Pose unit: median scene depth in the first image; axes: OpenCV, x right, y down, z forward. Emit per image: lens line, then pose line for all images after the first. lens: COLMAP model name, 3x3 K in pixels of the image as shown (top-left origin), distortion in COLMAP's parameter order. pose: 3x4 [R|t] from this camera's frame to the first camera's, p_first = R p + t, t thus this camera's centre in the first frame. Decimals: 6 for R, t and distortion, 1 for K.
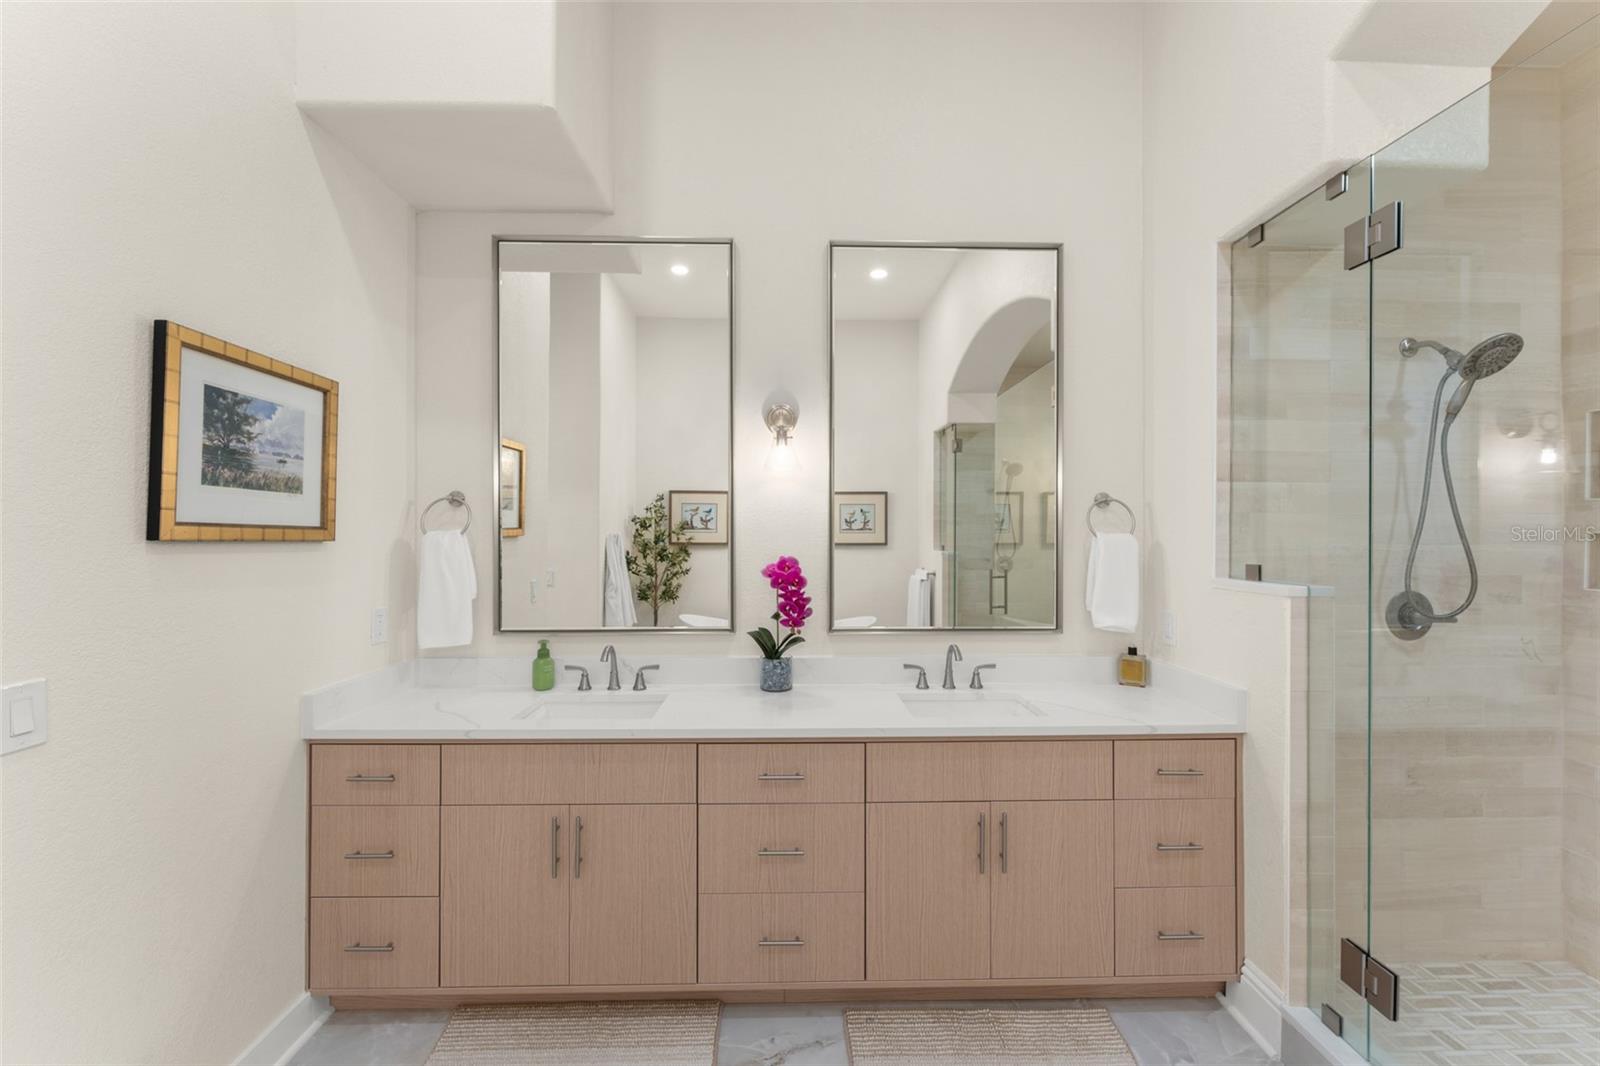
lens RADIAL K [[627.9, 0, 802.7], [0, 627.9, 534.4], [0, 0, 1]] dist [-0.000899, 0.000468]
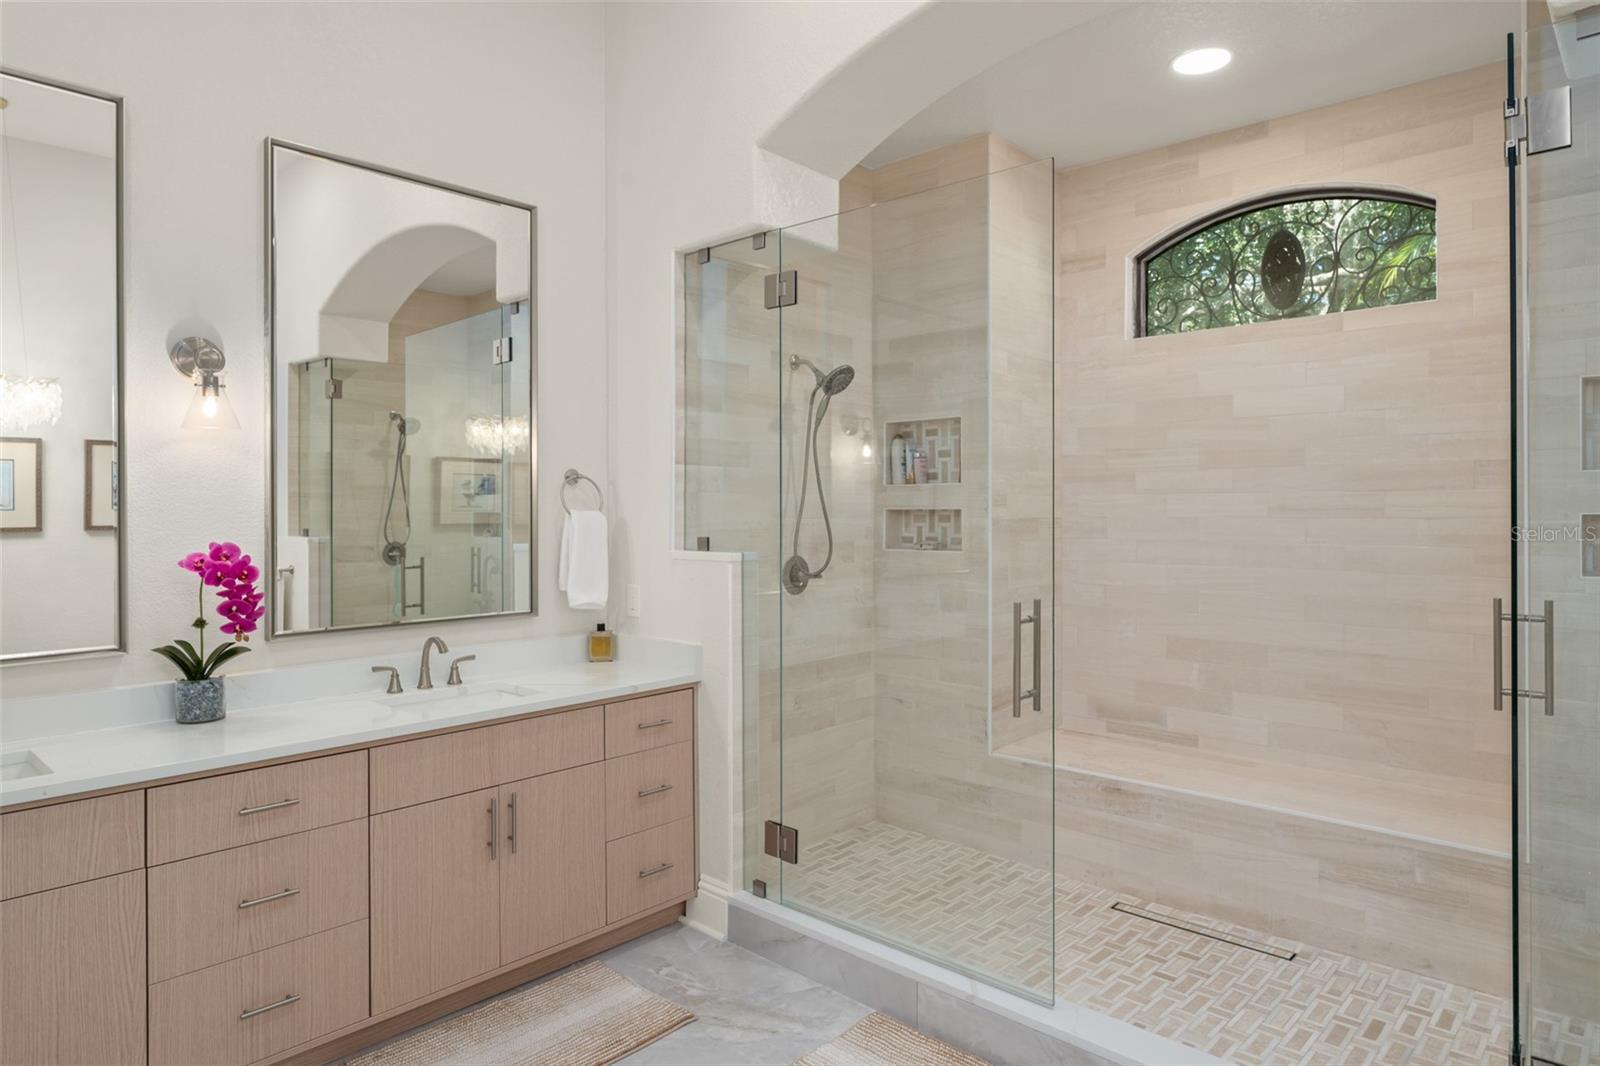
lens RADIAL K [[932.1, 0, 794.4], [0, 932.1, 523.2], [0, 0, 1]] dist [-0.003808, -0.004711]
pose [[0.701830, -0.013288, 0.712221, -0.379747], [0.005244, 0.999895, 0.013488, -0.000163], [-0.712325, -0.005731, 0.701826, -0.321247]]
